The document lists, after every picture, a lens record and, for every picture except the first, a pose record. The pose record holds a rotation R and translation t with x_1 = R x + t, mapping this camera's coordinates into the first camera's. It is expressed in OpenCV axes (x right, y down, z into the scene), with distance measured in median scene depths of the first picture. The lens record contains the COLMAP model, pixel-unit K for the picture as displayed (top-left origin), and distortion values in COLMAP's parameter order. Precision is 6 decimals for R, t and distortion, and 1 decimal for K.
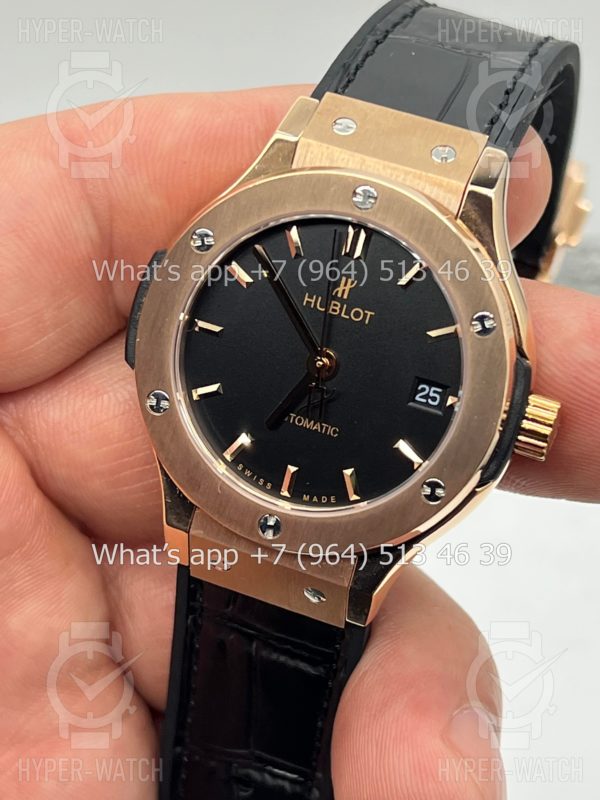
lens RADIAL K [[1822.7, 0, 300.0], [0, 1822.7, 400.0], [0, 0, 1]] dist [0.102198, 0.296598]
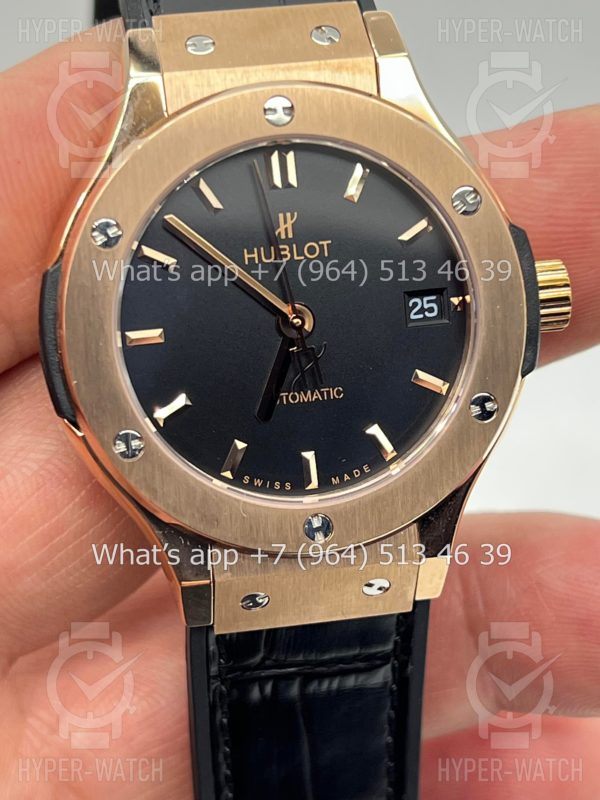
lens RADIAL K [[1822.7, 0, 300.0], [0, 1822.7, 400.0], [0, 0, 1]] dist [0.102198, 0.296598]
pose [[0.854763, -0.383893, 0.349295, -0.287979], [0.386121, 0.920061, 0.066313, -0.041341], [-0.346830, 0.078188, 0.934663, 0.233952]]
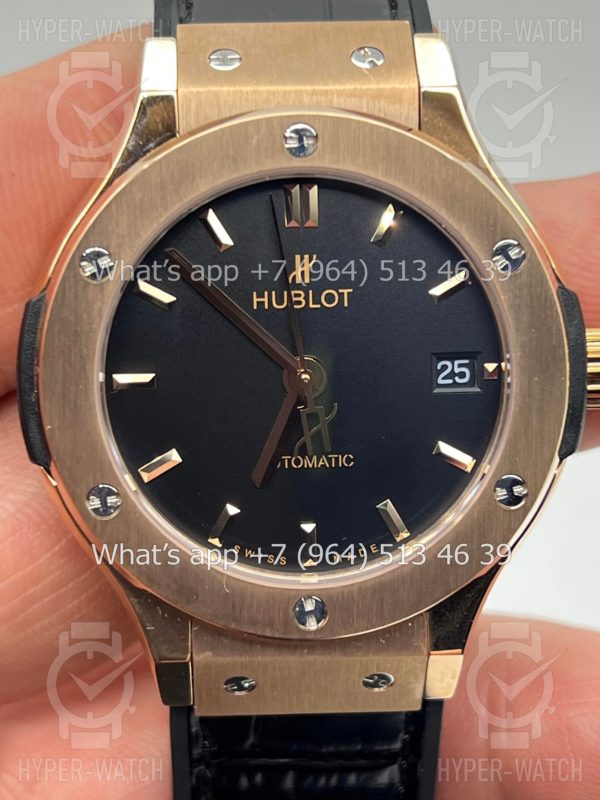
lens RADIAL K [[1822.7, 0, 300.0], [0, 1822.7, 400.0], [0, 0, 1]] dist [0.102198, 0.296598]
pose [[0.912923, -0.311435, 0.263781, -0.185609], [0.314874, 0.948650, 0.030281, -0.034099], [-0.259667, 0.055413, 0.964107, 0.298550]]
